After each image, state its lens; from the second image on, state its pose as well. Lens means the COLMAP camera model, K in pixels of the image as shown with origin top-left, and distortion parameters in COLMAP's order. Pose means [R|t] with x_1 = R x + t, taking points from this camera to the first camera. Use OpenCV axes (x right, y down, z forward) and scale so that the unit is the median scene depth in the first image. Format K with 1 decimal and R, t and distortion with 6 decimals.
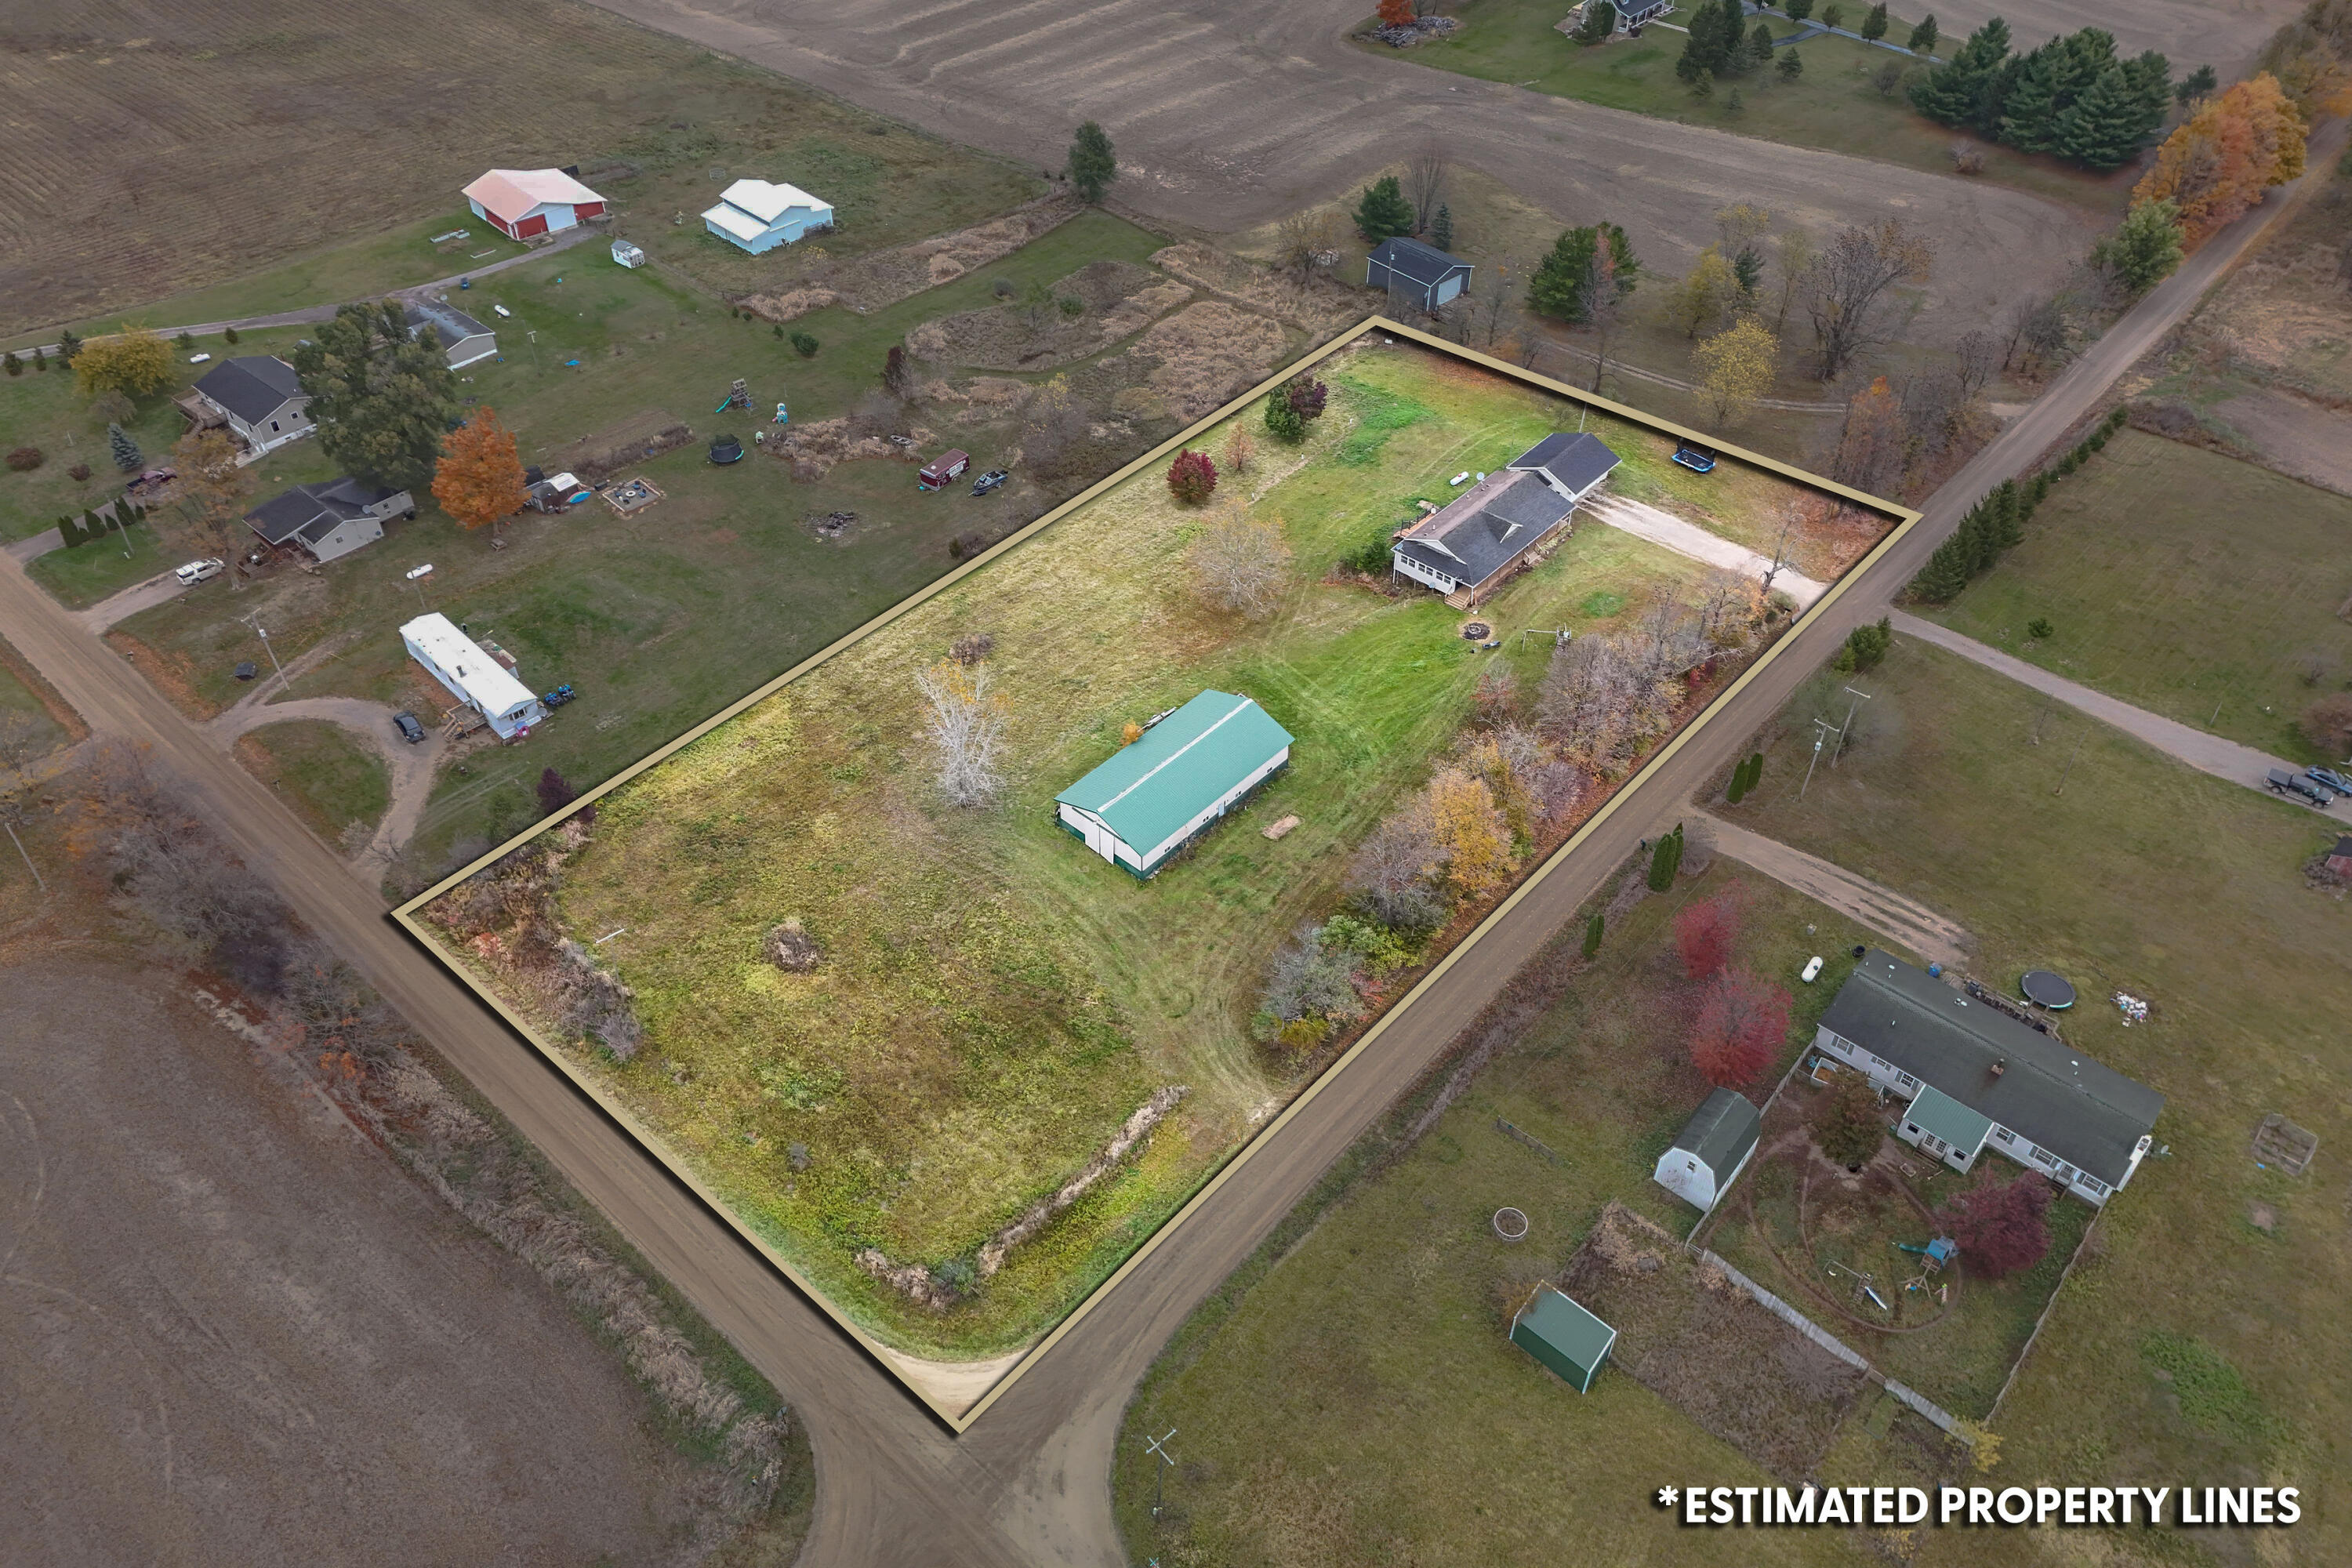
lens RADIAL K [[1726.2, 0, 1178.6], [0, 1726.2, 712.4], [0, 0, 1]] dist [0.091985, -0.082809]
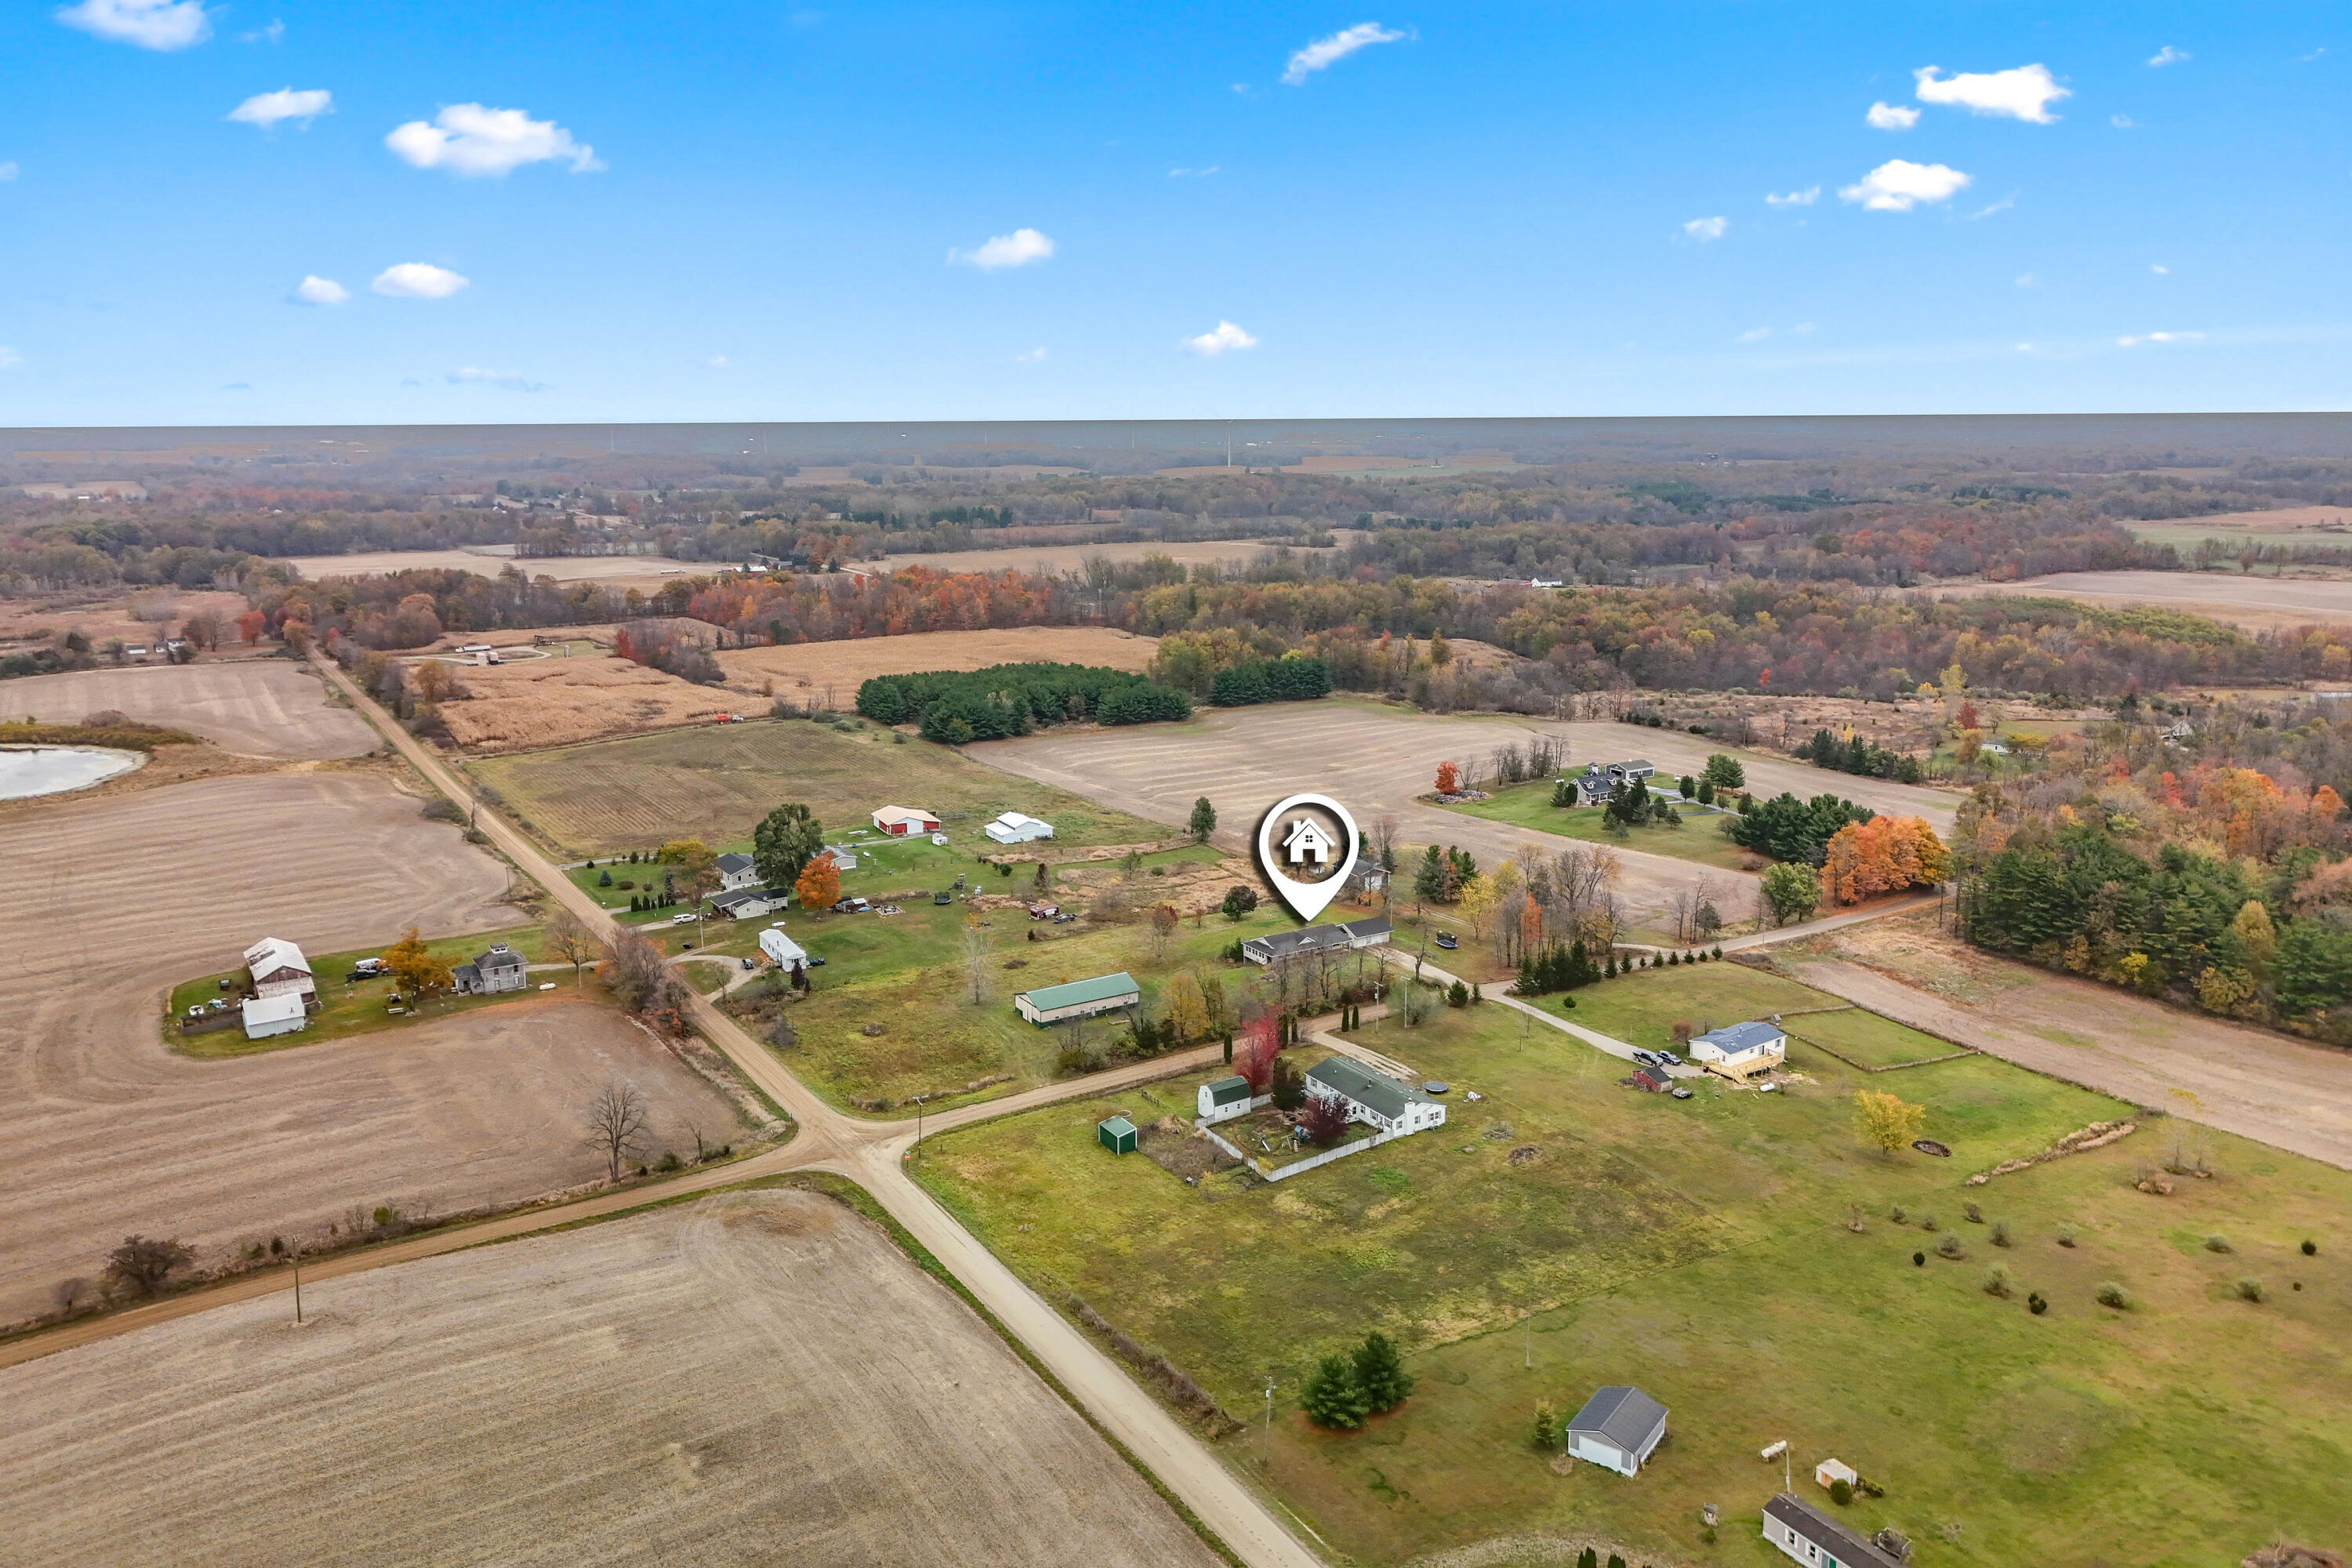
lens RADIAL K [[1726.2, 0, 1178.6], [0, 1726.2, 712.4], [0, 0, 1]] dist [0.091985, -0.082809]
pose [[0.959708, 0.040556, -0.278058, 0.555396], [-0.175734, 0.858767, -0.481287, 0.591671], [0.219268, 0.510759, 0.831292, -0.687344]]
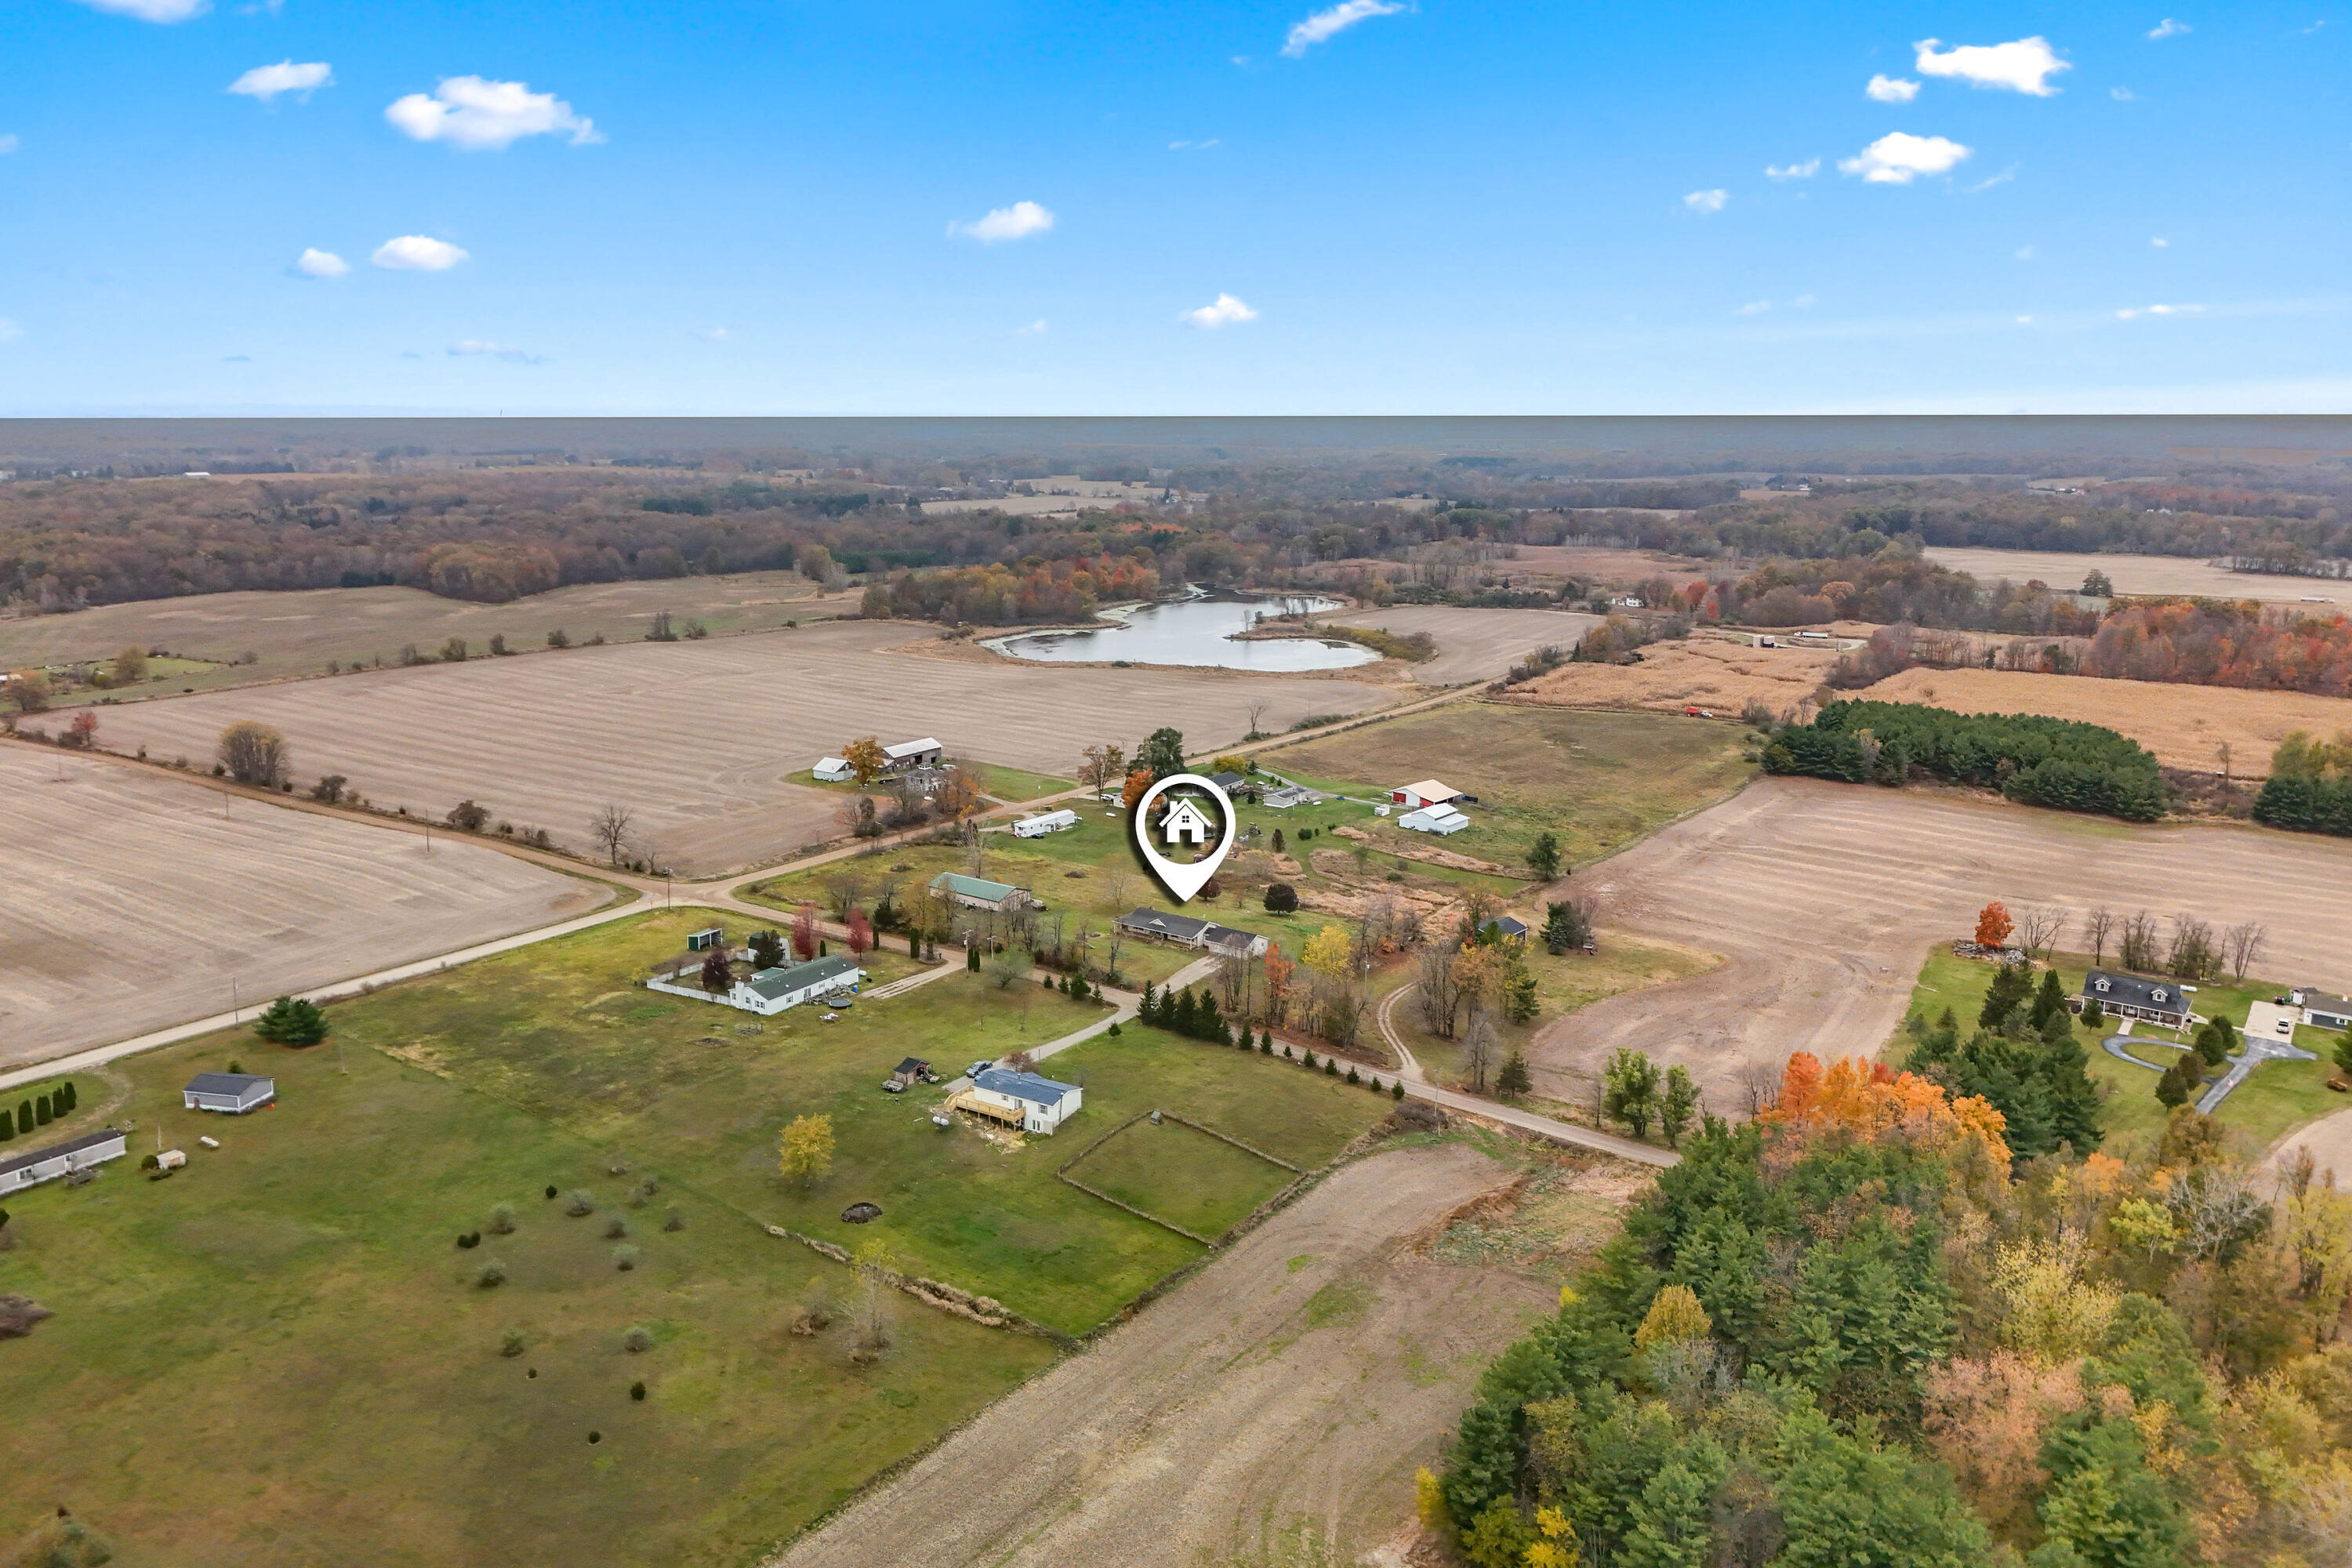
lens RADIAL K [[1726.2, 0, 1178.6], [0, 1726.2, 712.4], [0, 0, 1]] dist [0.091985, -0.082809]
pose [[0.114744, 0.172516, -0.978301, 1.977947], [-0.649364, 0.758297, 0.057557, -0.398037], [0.751772, 0.628668, 0.199036, 0.484489]]
